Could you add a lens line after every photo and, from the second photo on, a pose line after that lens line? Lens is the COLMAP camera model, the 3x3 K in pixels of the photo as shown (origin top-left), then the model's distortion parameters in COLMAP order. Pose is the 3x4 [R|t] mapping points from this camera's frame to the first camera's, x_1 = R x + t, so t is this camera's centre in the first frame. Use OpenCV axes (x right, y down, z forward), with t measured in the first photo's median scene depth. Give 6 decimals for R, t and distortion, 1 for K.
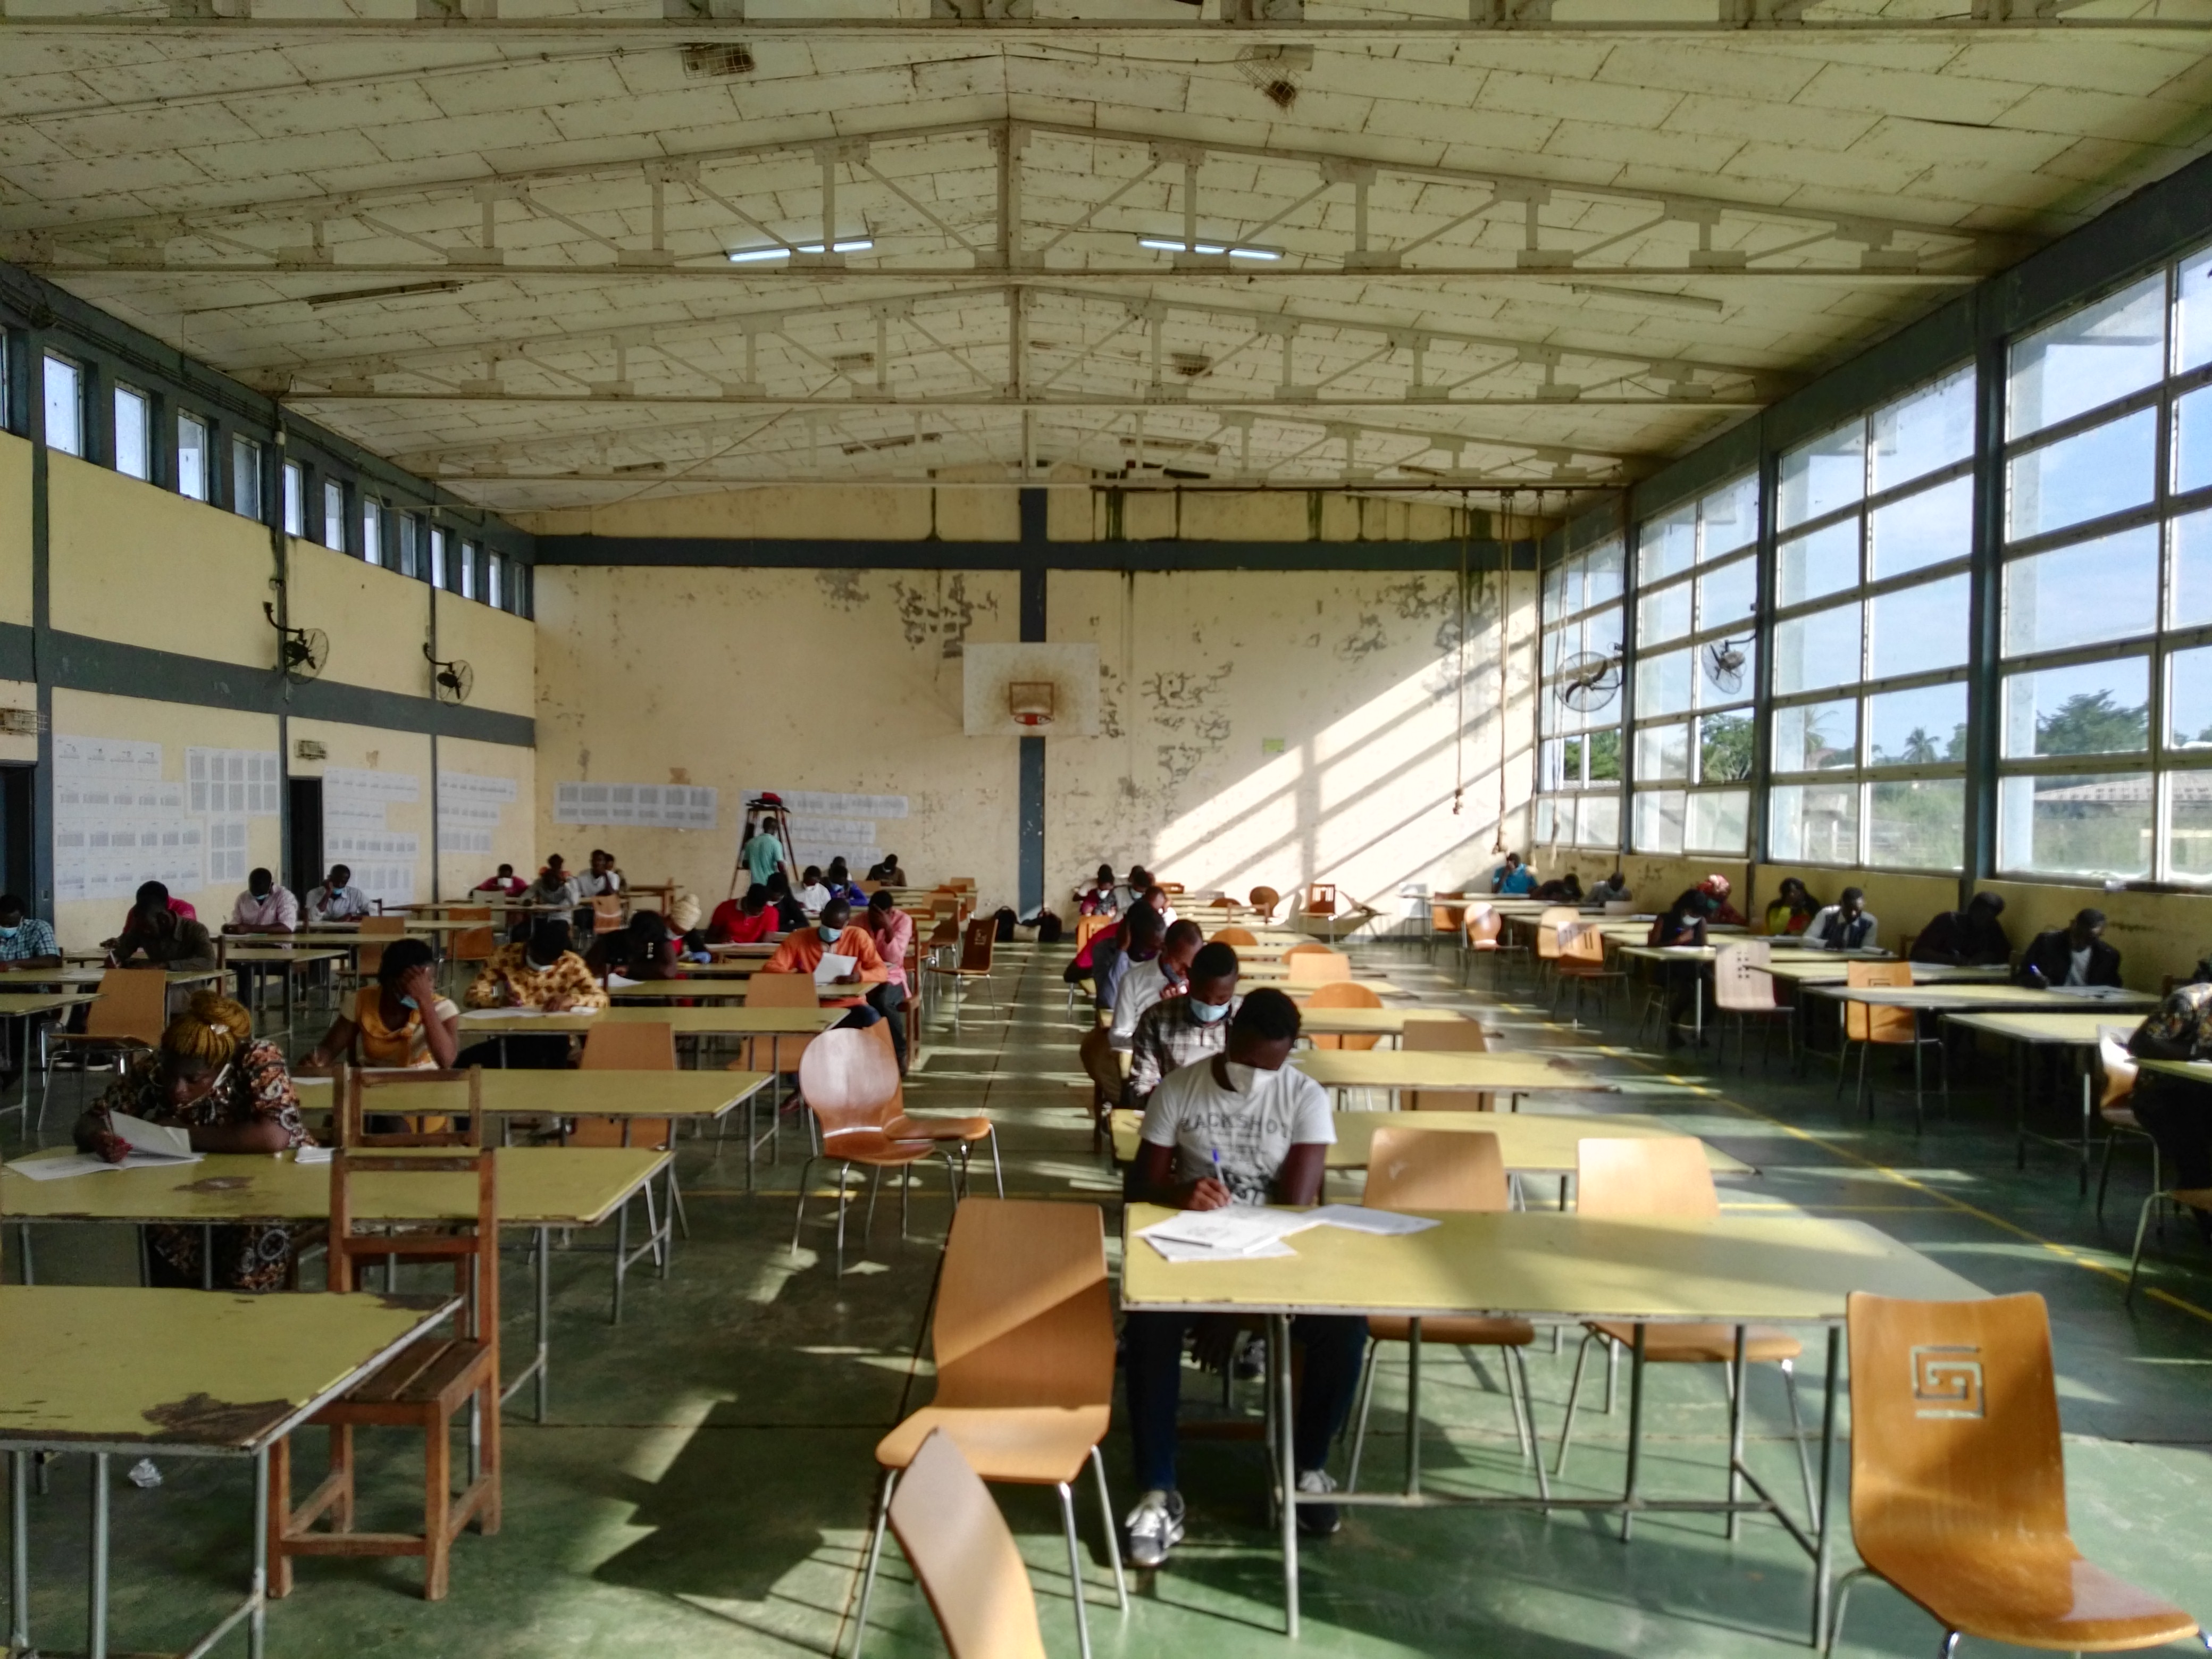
lens RADIAL K [[1797.8, 0, 1106.0], [0, 1797.8, 829.5], [0, 0, 1]] dist [0.082269, -0.130185]
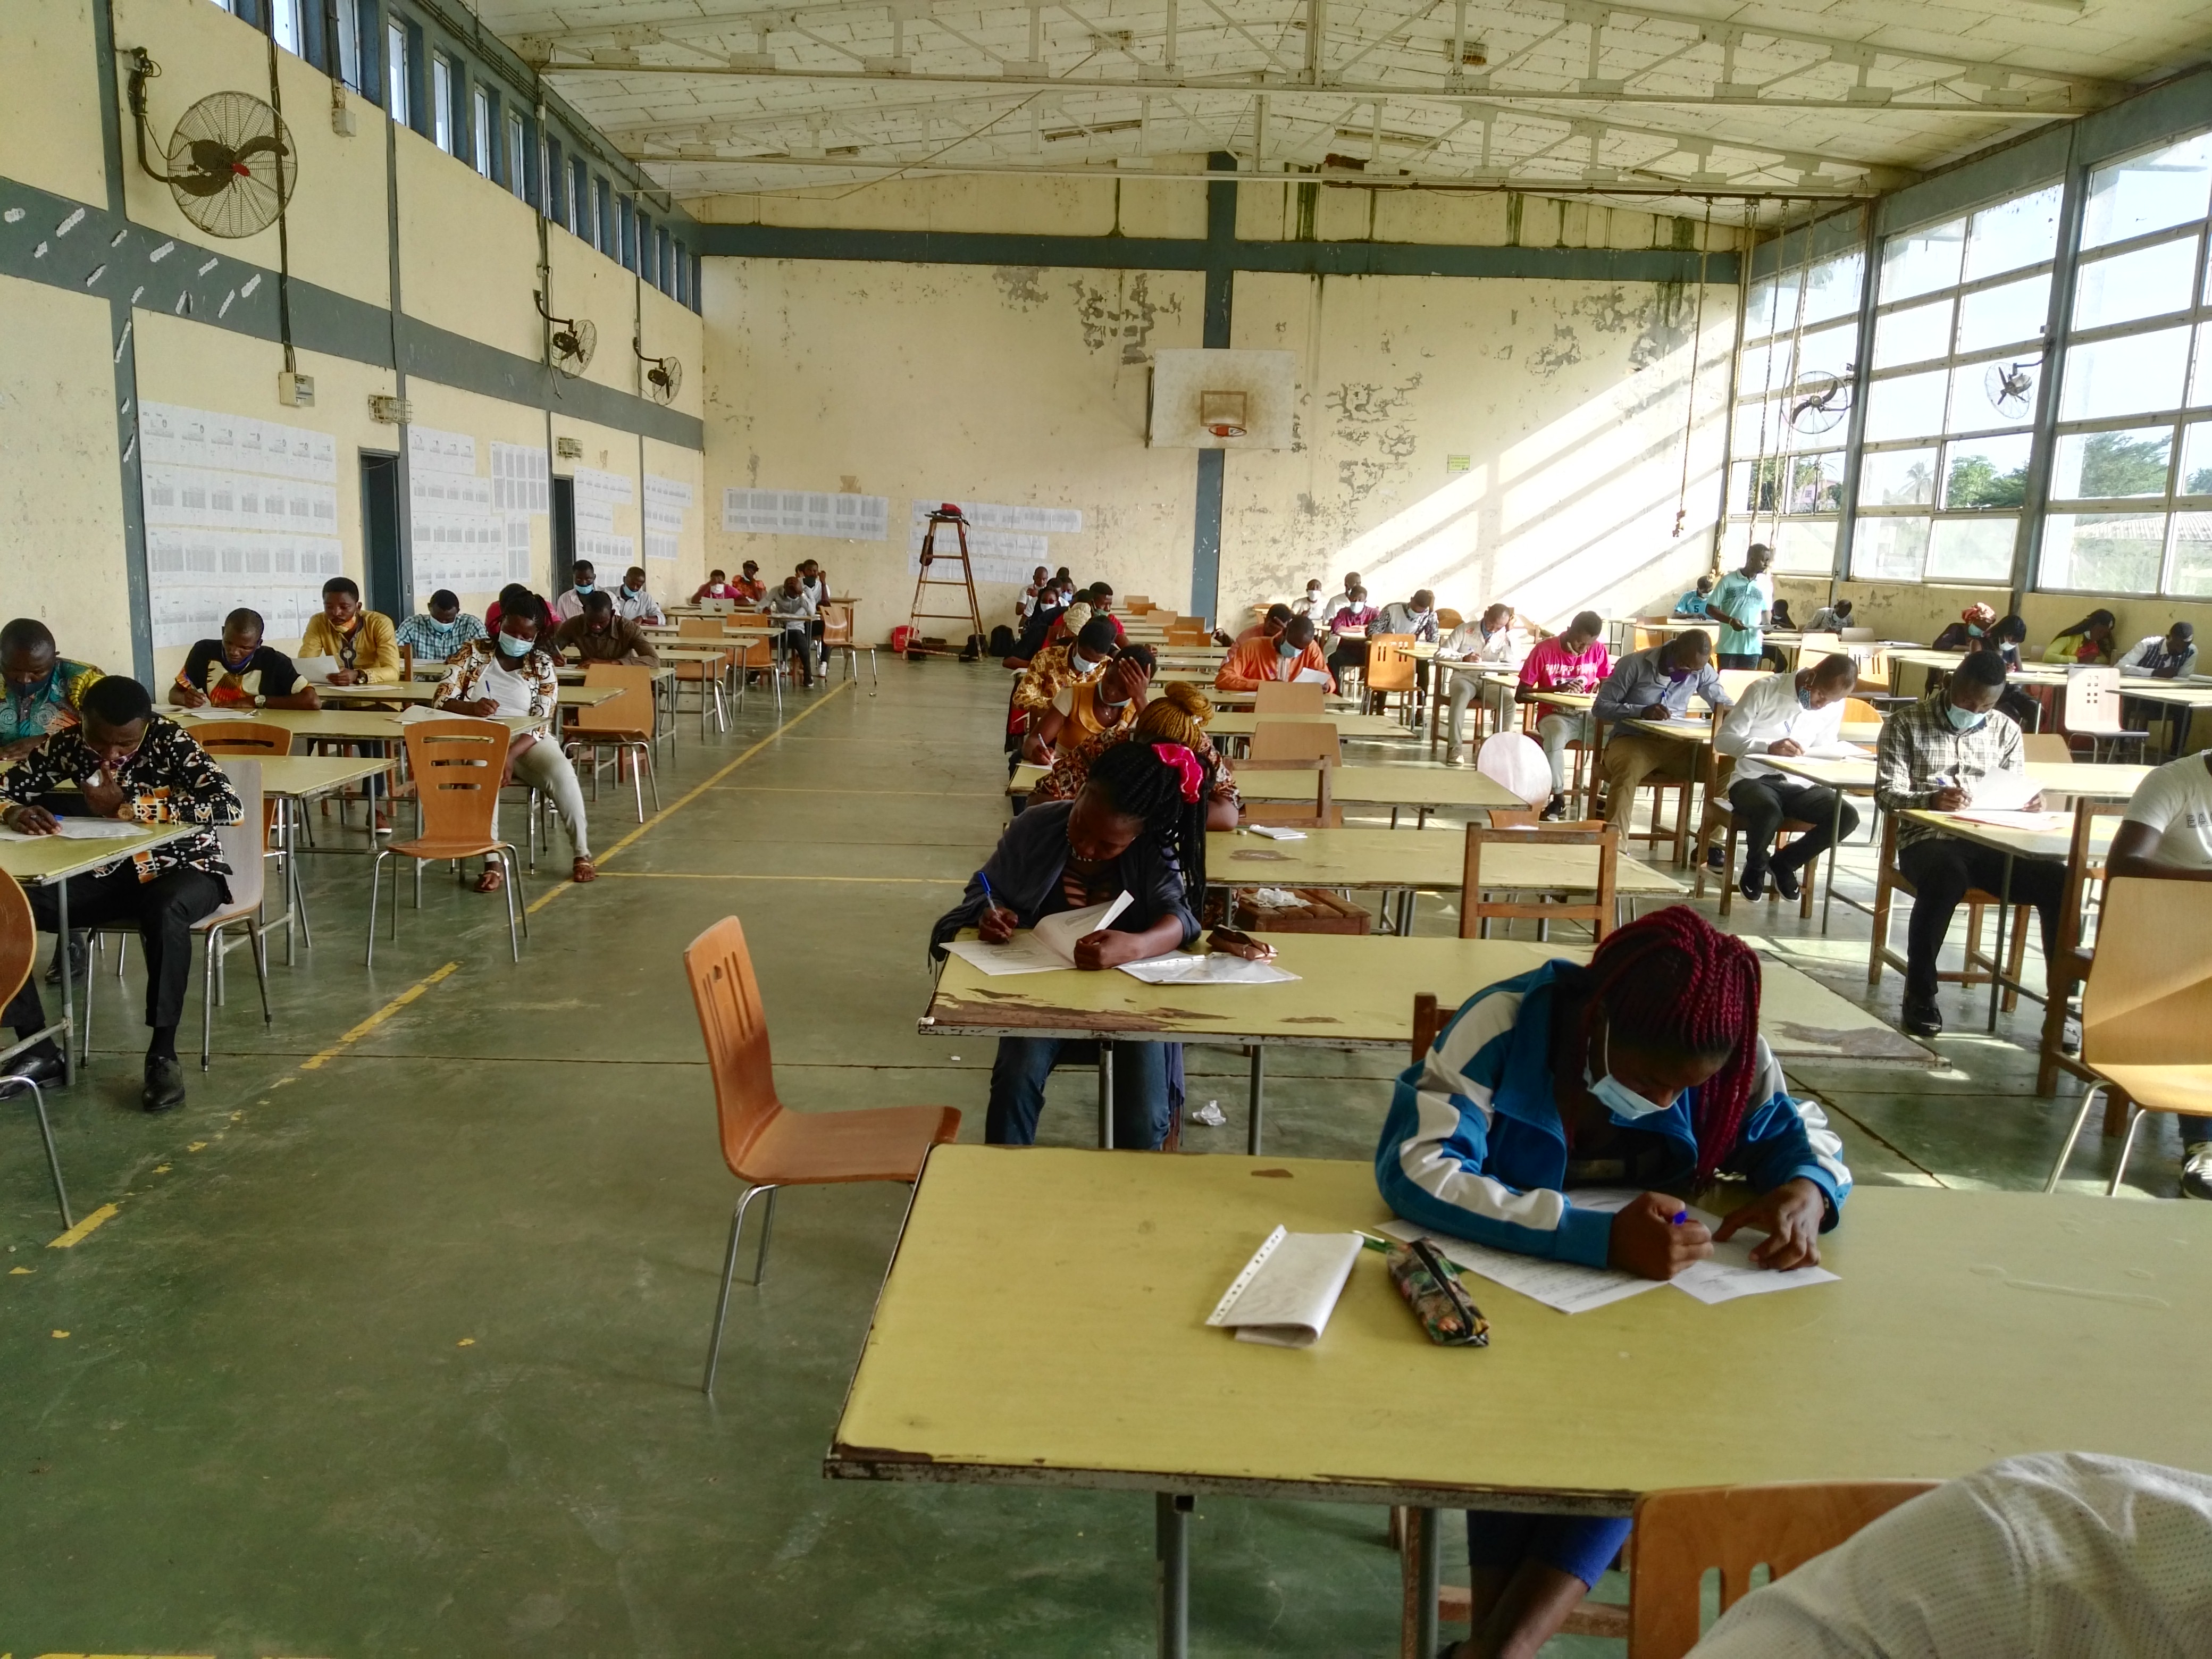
lens RADIAL K [[1862.2, 0, 1100.2], [0, 1862.2, 790.7], [0, 0, 1]] dist [0.042921, -0.120466]
pose [[0.999395, 0.013013, 0.032242, -0.132819], [-0.016992, 0.991833, 0.126407, 0.004615], [-0.030334, -0.126879, 0.991454, -0.011134]]
